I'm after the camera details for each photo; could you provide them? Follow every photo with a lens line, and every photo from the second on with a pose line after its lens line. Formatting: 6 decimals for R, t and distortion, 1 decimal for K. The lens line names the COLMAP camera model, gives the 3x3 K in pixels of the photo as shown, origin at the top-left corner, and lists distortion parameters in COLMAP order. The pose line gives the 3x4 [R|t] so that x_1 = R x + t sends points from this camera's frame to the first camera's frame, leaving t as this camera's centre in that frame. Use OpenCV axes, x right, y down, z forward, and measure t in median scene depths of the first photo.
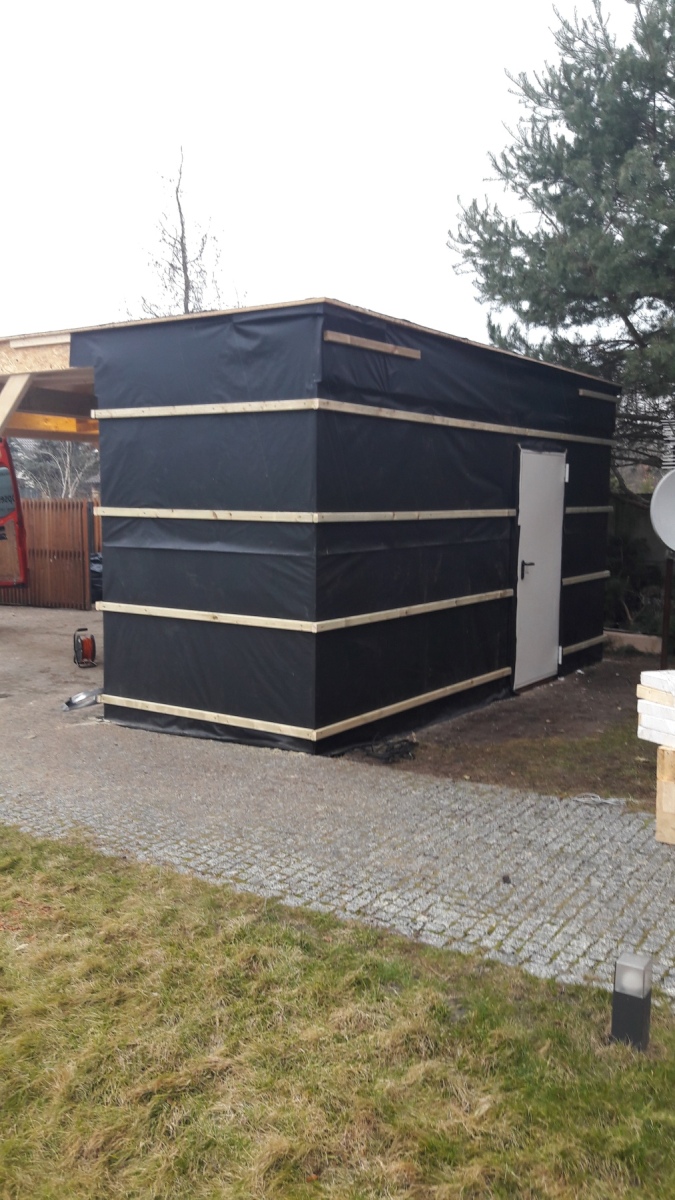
lens RADIAL K [[1012.0, 0, 337.5], [0, 1012.0, 600.0], [0, 0, 1]] dist [0.219490, -0.885976]
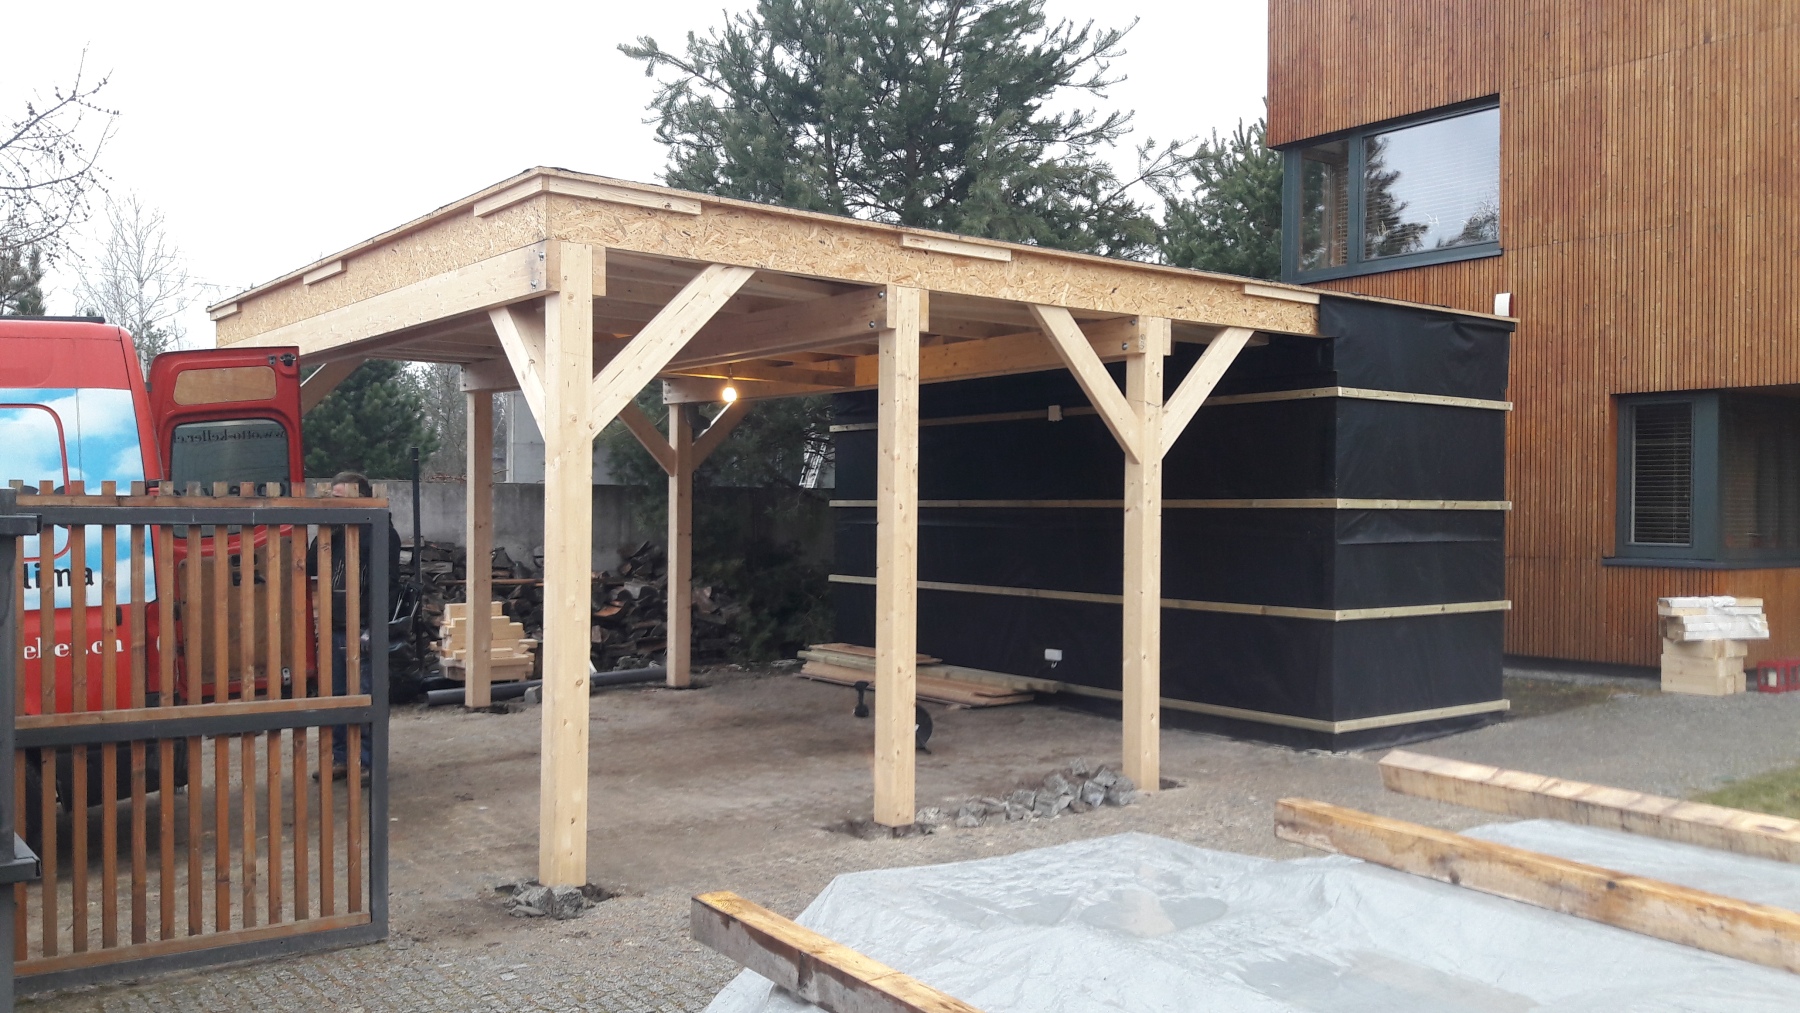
lens RADIAL K [[1470.1, 0, 892.3], [0, 1470.1, 512.8], [0, 0, 1]] dist [0.056016, -0.002099]
pose [[0.322587, -0.008841, 0.946498, -1.466246], [0.095763, 0.995130, -0.023343, -0.083071], [-0.941683, 0.098169, 0.321863, 0.919104]]
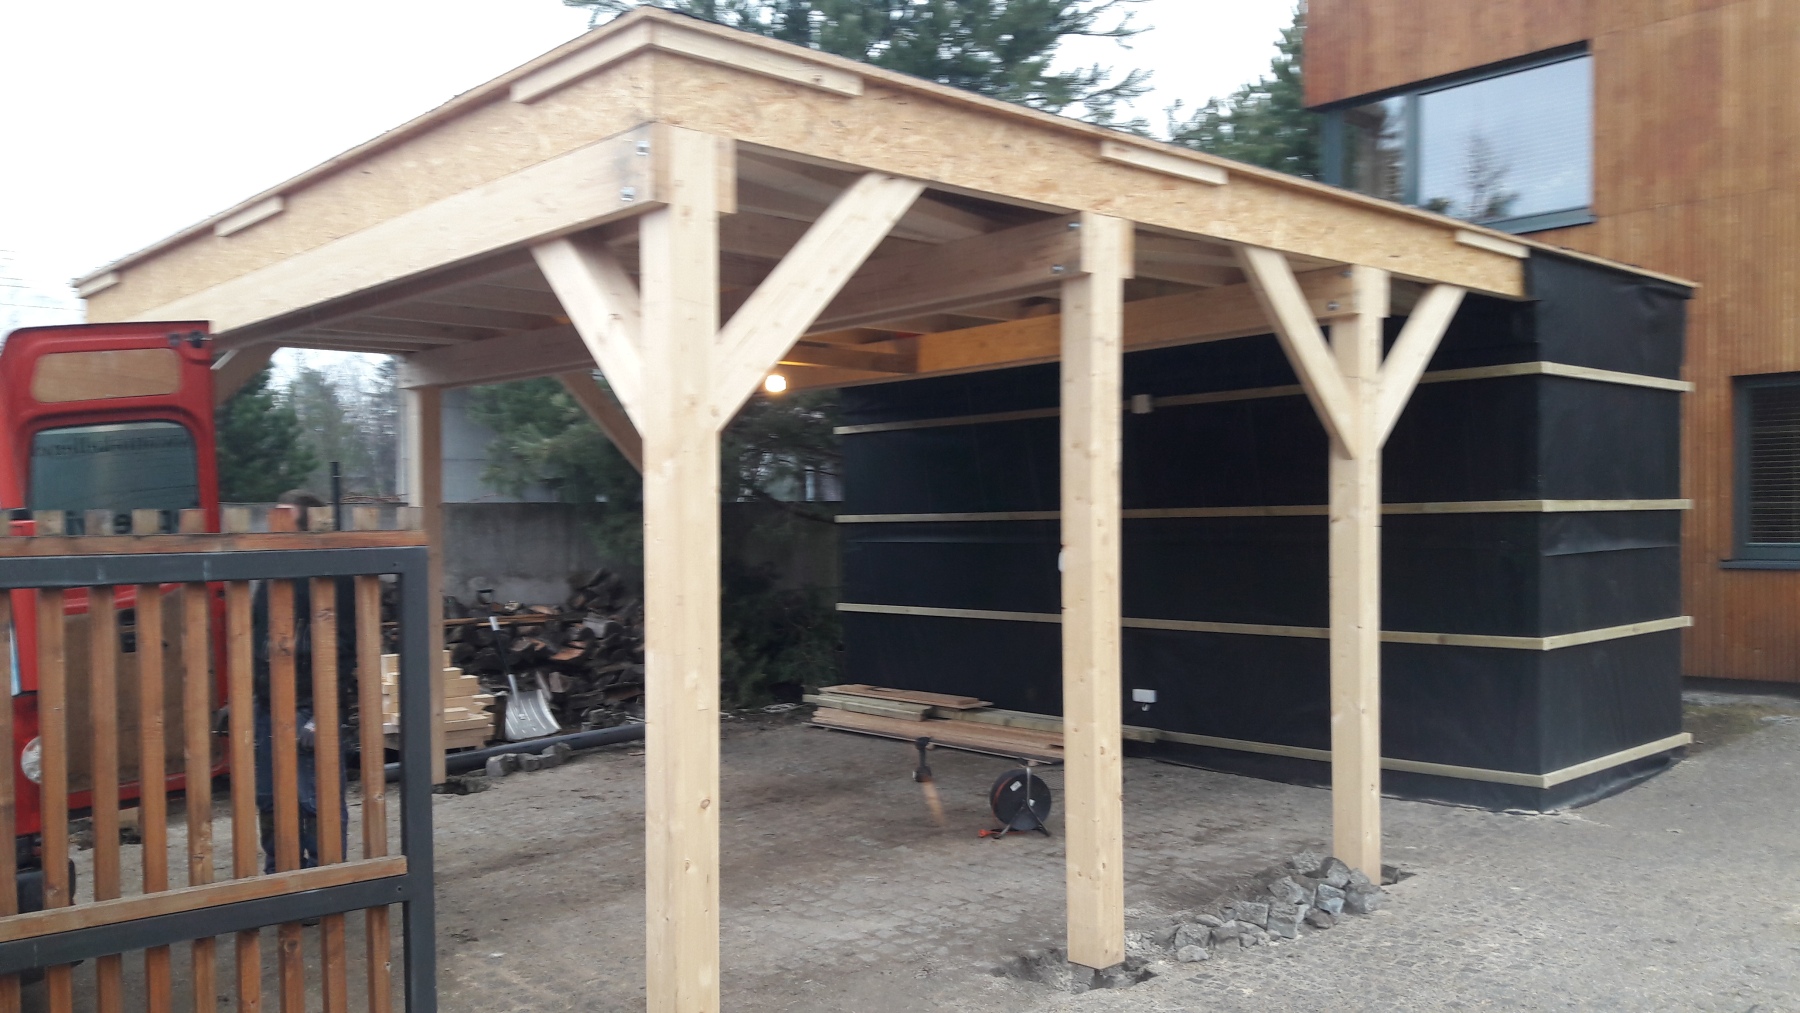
lens RADIAL K [[1457.6, 0, 900.0], [0, 1457.6, 506.5], [0, 0, 1]] dist [0.026251, -0.001560]
pose [[0.229442, -0.003905, 0.973314, -1.251061], [0.120610, 0.992399, -0.024450, -0.110078], [-0.965821, 0.123001, 0.228169, 1.148746]]
